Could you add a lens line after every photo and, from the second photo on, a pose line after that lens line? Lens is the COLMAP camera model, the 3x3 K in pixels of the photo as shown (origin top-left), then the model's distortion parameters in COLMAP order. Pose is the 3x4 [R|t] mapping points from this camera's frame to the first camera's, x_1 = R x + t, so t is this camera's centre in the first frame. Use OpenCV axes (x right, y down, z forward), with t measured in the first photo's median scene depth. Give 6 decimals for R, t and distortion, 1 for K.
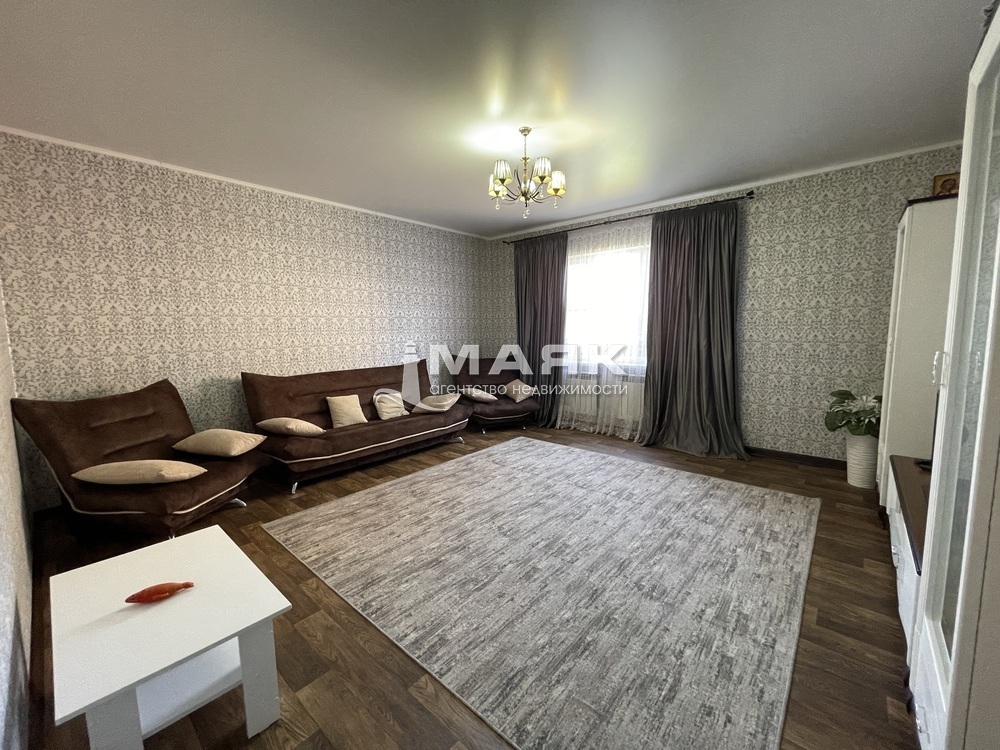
lens RADIAL K [[403.7, 0, 499.8], [0, 403.7, 370.7], [0, 0, 1]] dist [0.002549, 0.000132]
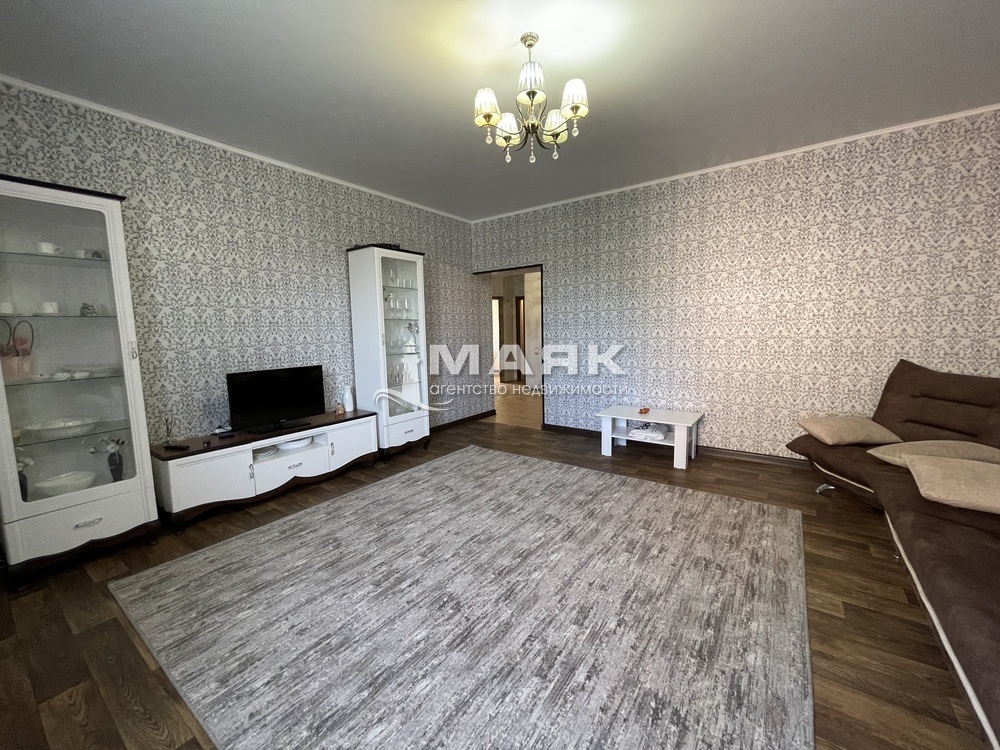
lens RADIAL K [[403.7, 0, 502.1], [0, 403.7, 374.0], [0, 0, 1]] dist [0.002549, 0.000132]
pose [[-0.994358, 0.044866, -0.096124, 0.189347], [0.023152, 0.976096, 0.216103, -0.155338], [0.103522, 0.212658, -0.971627, 1.653031]]
